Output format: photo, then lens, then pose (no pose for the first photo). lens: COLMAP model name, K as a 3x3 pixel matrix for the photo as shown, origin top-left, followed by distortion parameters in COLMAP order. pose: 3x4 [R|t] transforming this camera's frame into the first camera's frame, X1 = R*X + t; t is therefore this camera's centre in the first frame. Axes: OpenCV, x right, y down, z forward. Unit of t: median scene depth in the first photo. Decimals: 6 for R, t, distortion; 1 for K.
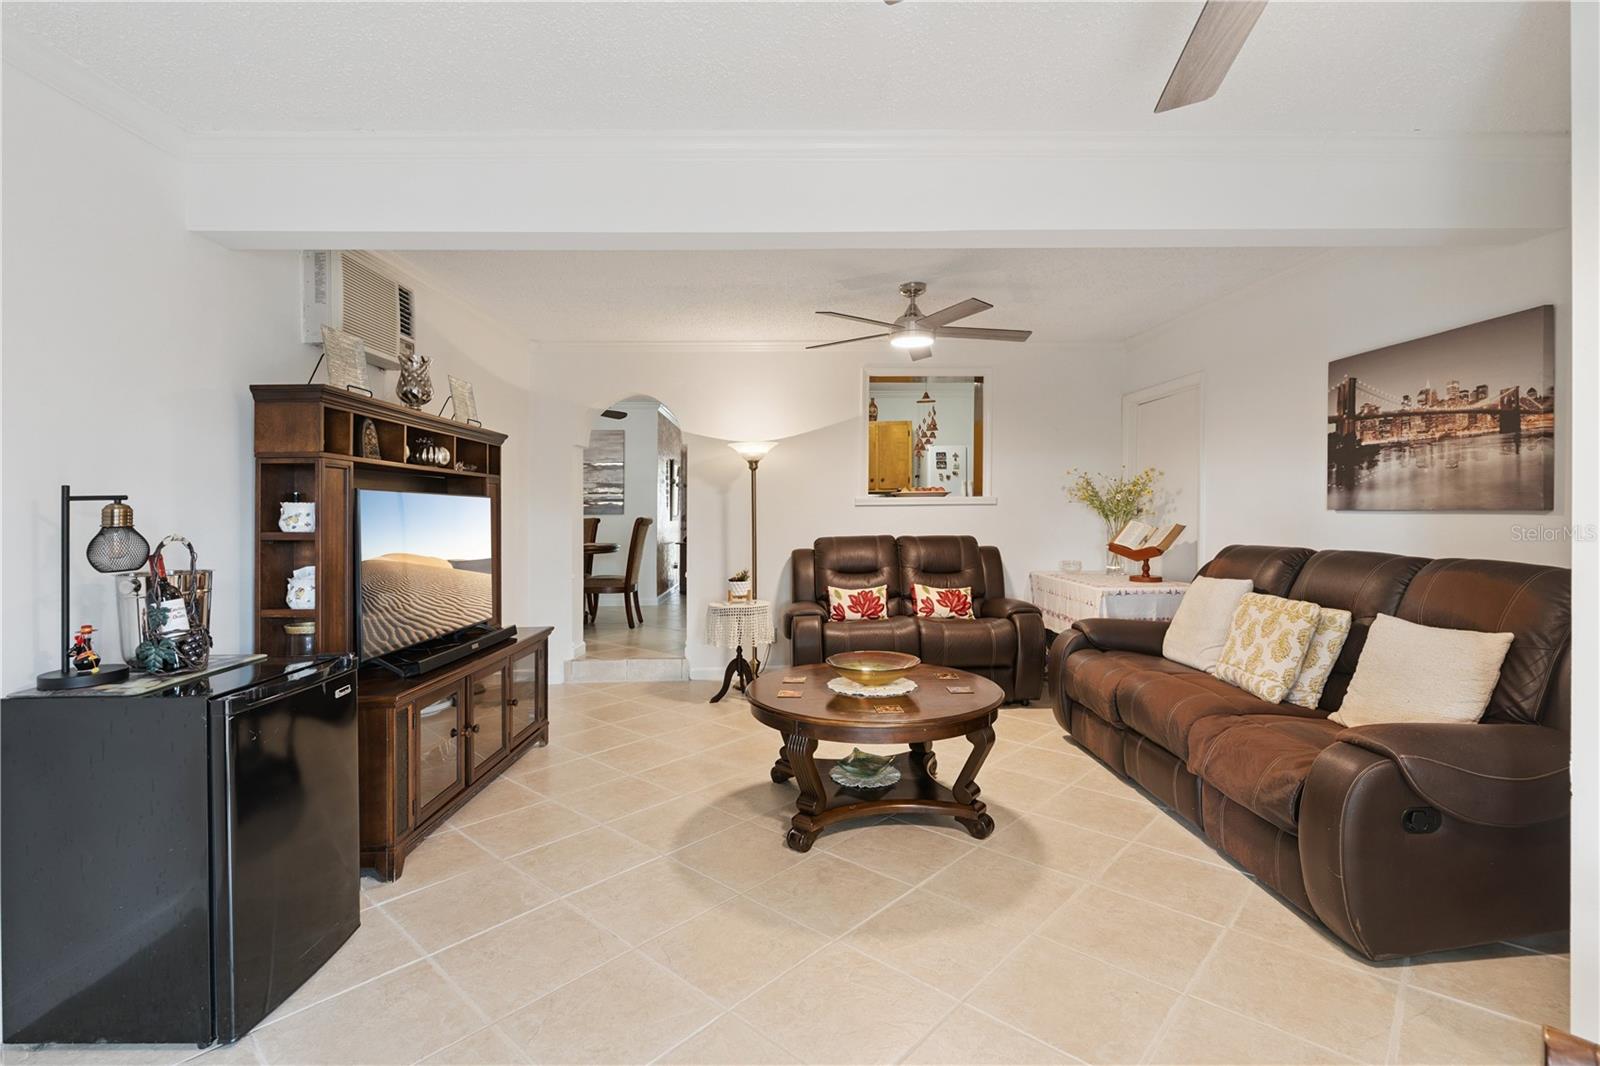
lens RADIAL K [[785.8, 0, 800.6], [0, 785.8, 522.0], [0, 0, 1]] dist [-0.001123, -0.000066]
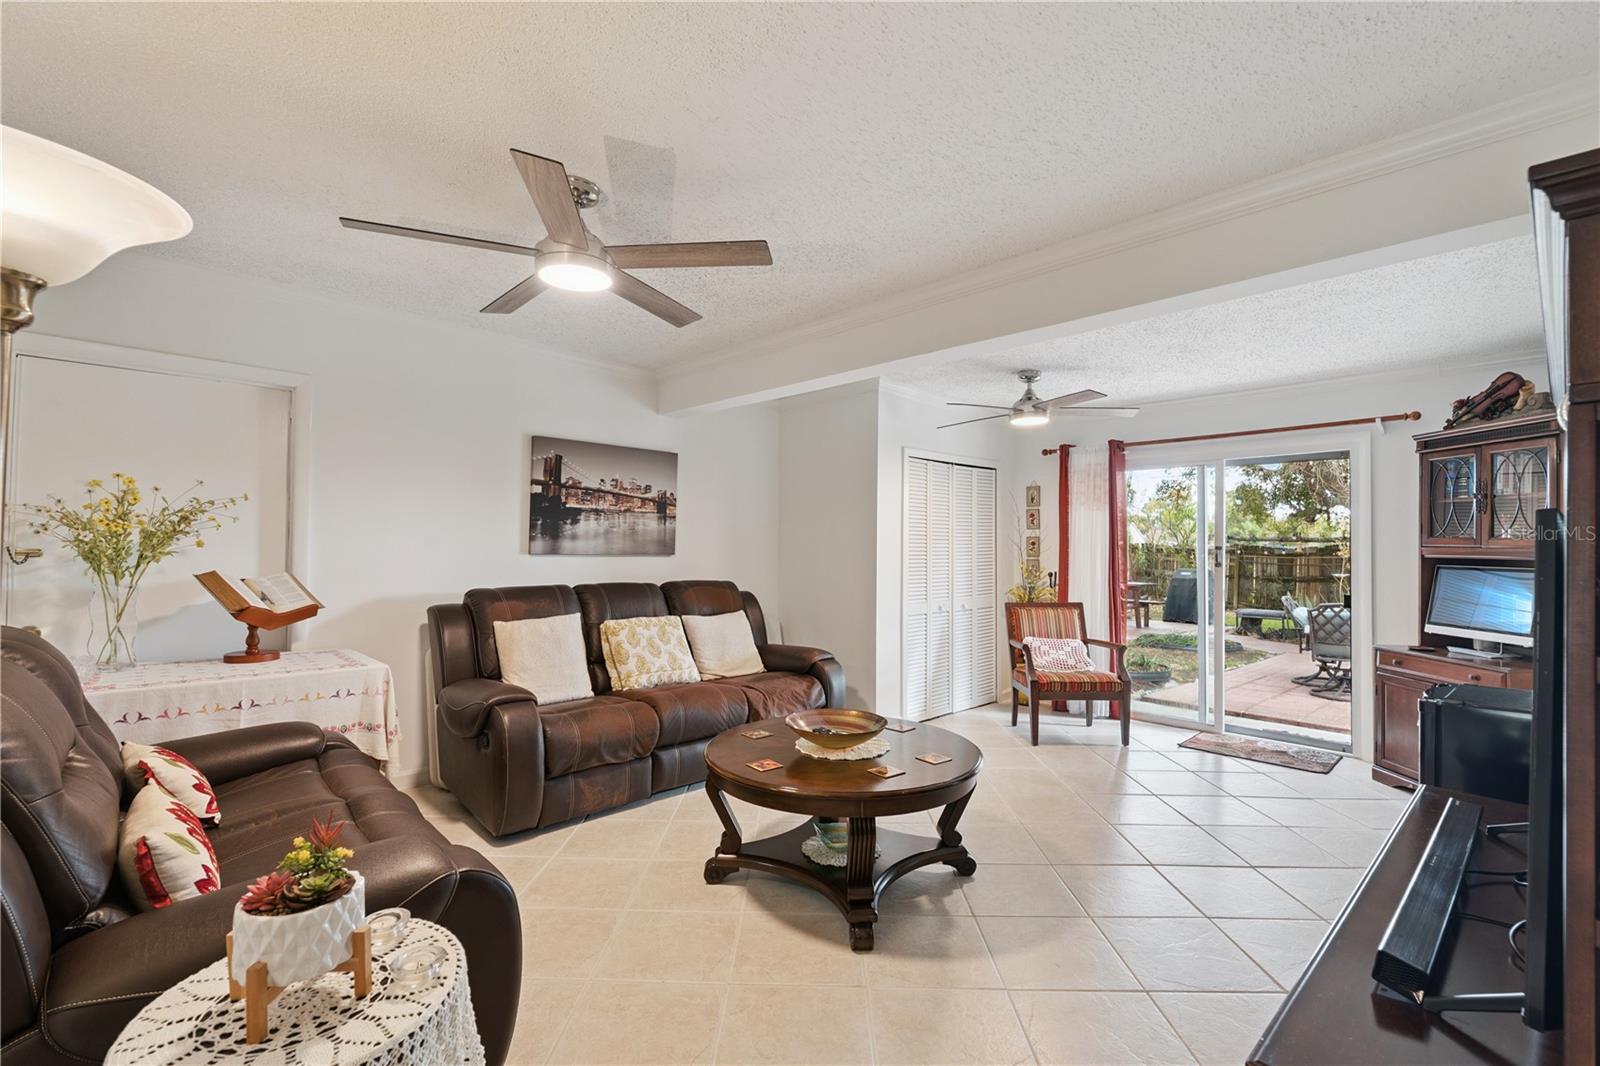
lens RADIAL K [[708.9, 0, 793.2], [0, 708.9, 531.7], [0, 0, 1]] dist [-0.006231, 0.000909]
pose [[-0.671327, 0.027872, 0.740637, -0.484734], [0.011604, 0.999565, -0.027098, -0.017433], [-0.741071, -0.009597, -0.671358, 1.618509]]
